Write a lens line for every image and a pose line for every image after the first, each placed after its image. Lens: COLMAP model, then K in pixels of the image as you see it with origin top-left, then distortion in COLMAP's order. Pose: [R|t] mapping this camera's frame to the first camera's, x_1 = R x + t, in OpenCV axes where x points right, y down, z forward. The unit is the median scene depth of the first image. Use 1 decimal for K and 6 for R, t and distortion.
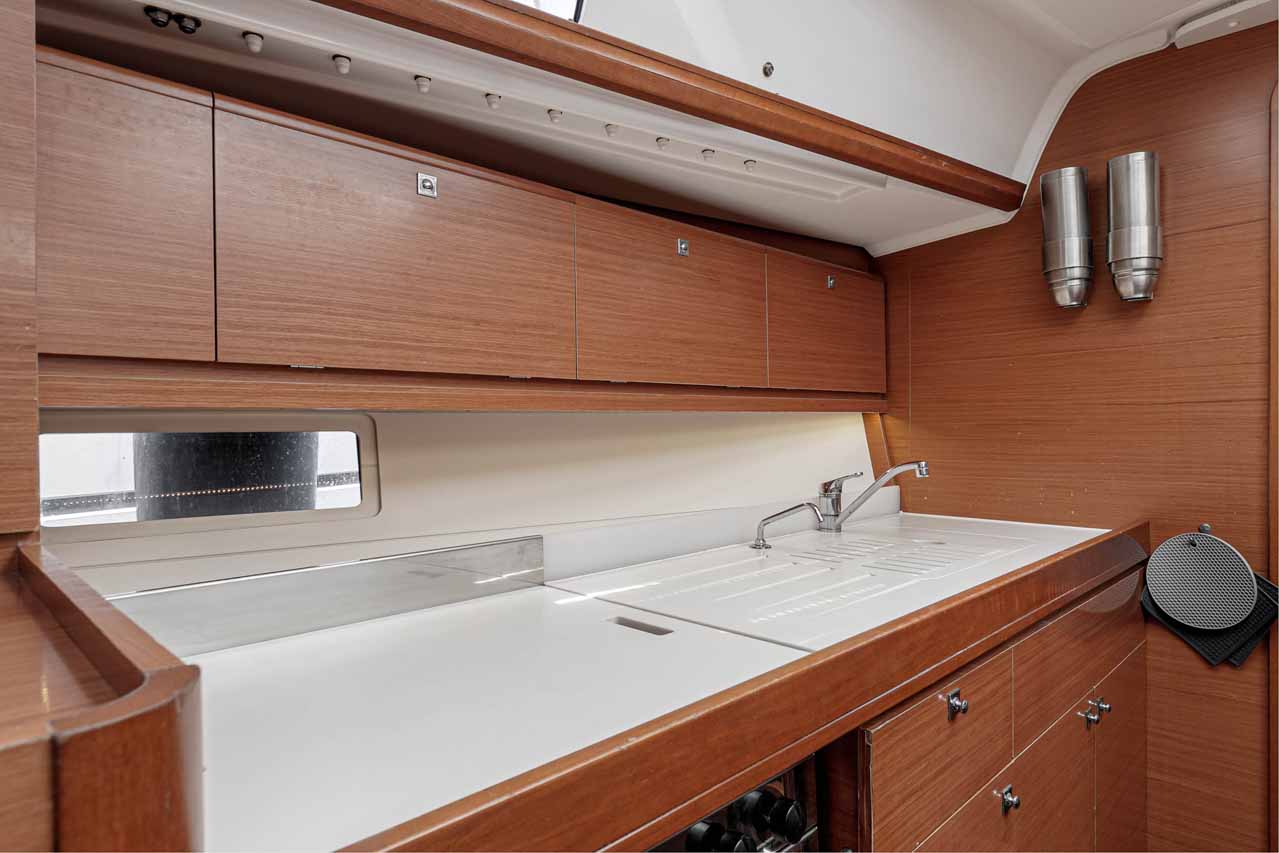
lens RADIAL K [[754.7, 0, 642.2], [0, 754.7, 430.5], [0, 0, 1]] dist [-0.002314, -0.001018]
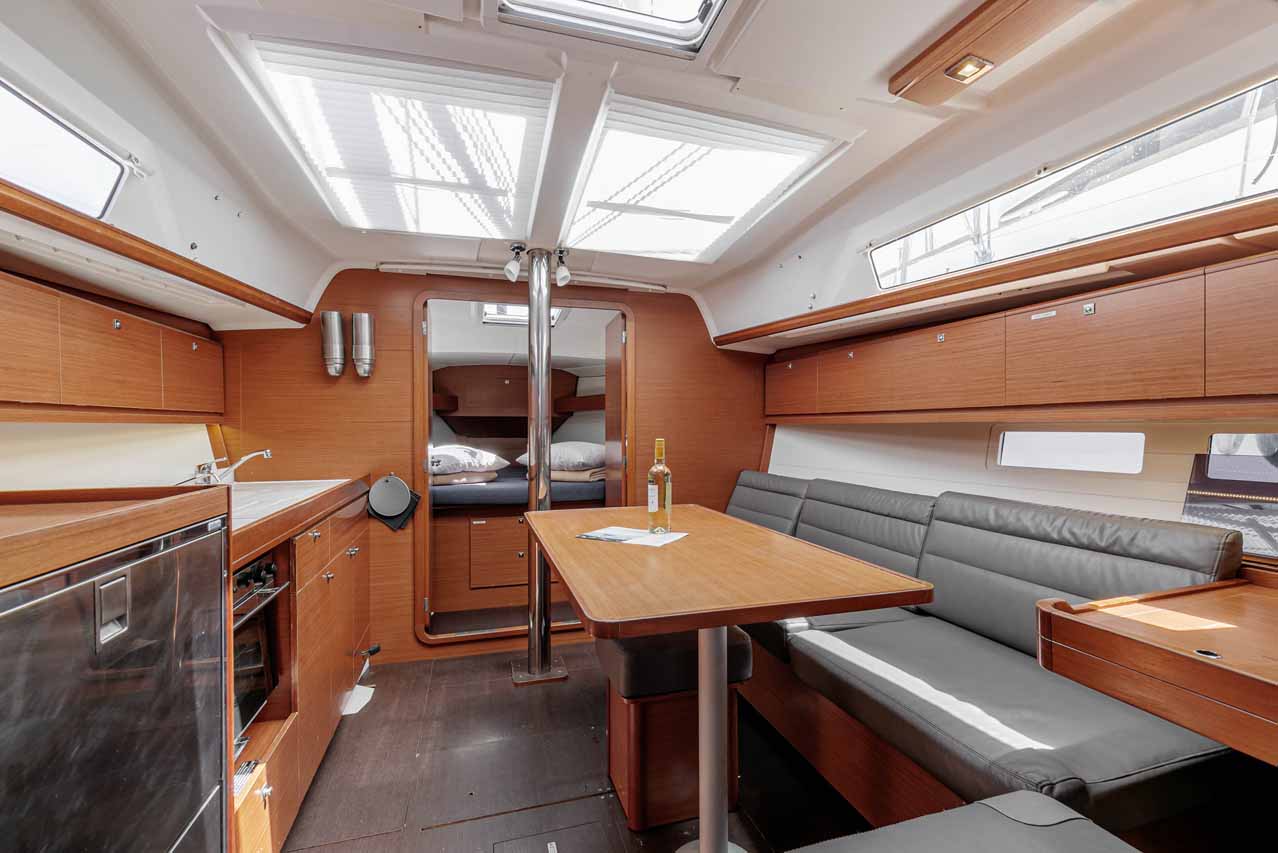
lens RADIAL K [[568.0, 0, 647.9], [0, 568.0, 428.0], [0, 0, 1]] dist [0.002540, 0.000248]
pose [[0.469654, 0.003138, 0.882845, -0.462125], [0.010360, 0.999905, -0.009065, 0.007322], [-0.882790, 0.013404, 0.469577, -0.565643]]
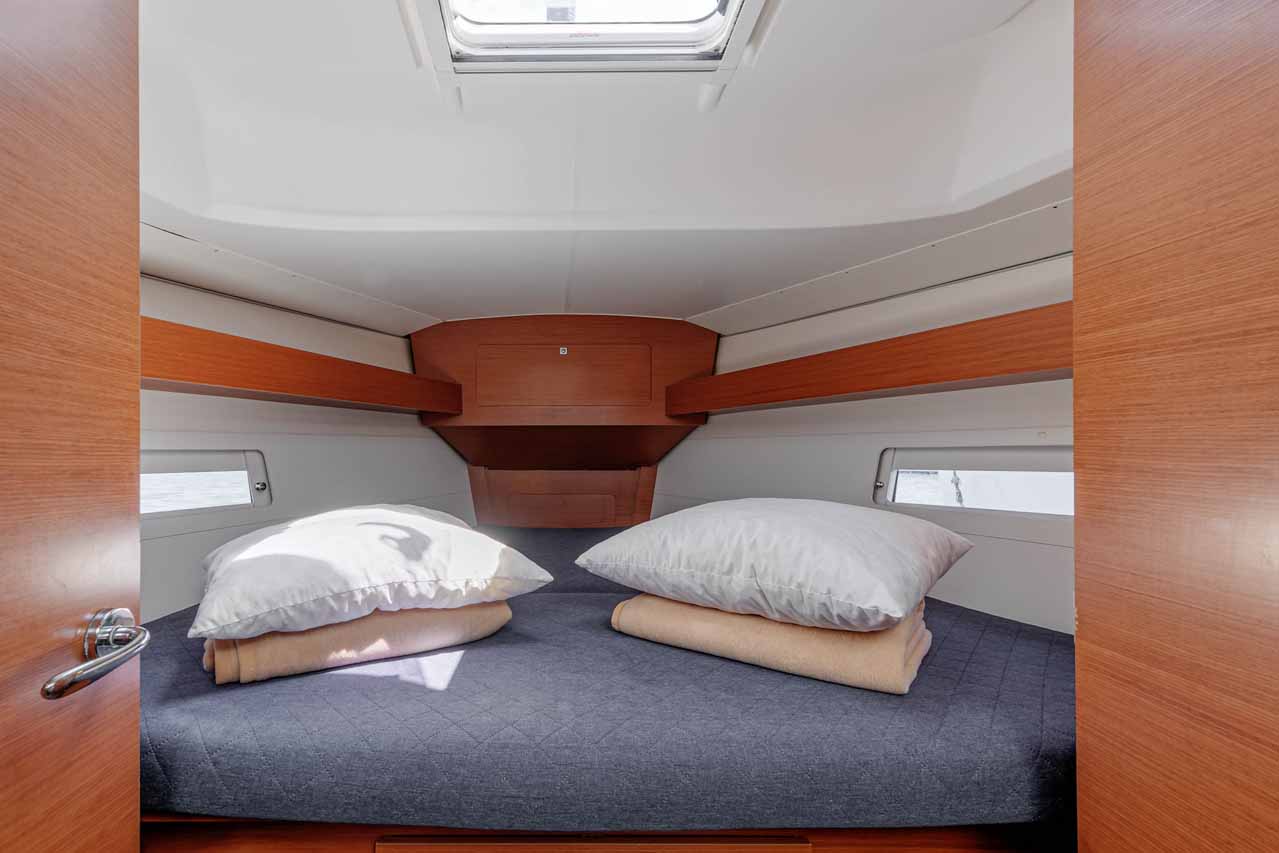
lens RADIAL K [[568.4, 0, 648.5], [0, 568.4, 428.0], [0, 0, 1]] dist [0.002540, 0.000248]
pose [[0.564669, 0.048115, 0.823914, 0.891897], [0.005570, 0.998054, -0.062101, 0.001651], [-0.825299, 0.039656, 0.563303, 0.615489]]
